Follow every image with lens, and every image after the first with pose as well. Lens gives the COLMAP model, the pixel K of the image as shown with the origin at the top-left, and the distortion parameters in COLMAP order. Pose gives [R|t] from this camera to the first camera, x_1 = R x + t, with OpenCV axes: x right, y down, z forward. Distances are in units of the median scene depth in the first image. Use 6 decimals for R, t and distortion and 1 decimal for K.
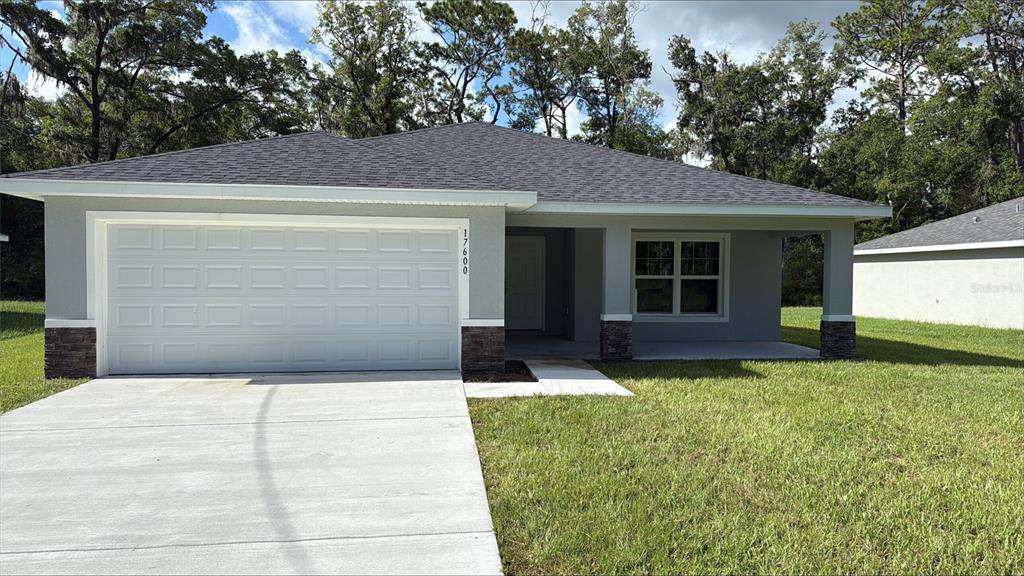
lens RADIAL K [[686.9, 0, 512.0], [0, 686.9, 288.0], [0, 0, 1]] dist [-0.003593, -0.005718]
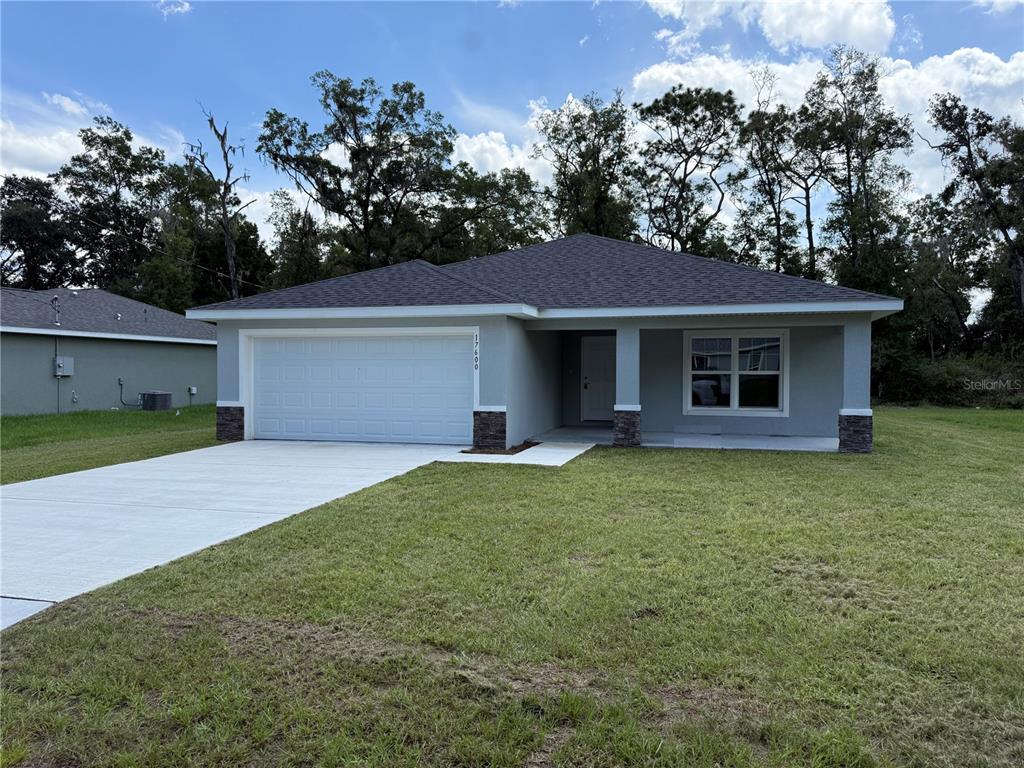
lens RADIAL K [[714.4, 0, 512.0], [0, 714.4, 384.0], [0, 0, 1]] dist [0.081210, -0.164530]
pose [[0.913482, 0.002829, -0.406870, 0.134230], [-0.004080, 0.999989, -0.002207, 0.001984], [0.406859, 0.003676, 0.913484, -0.047672]]
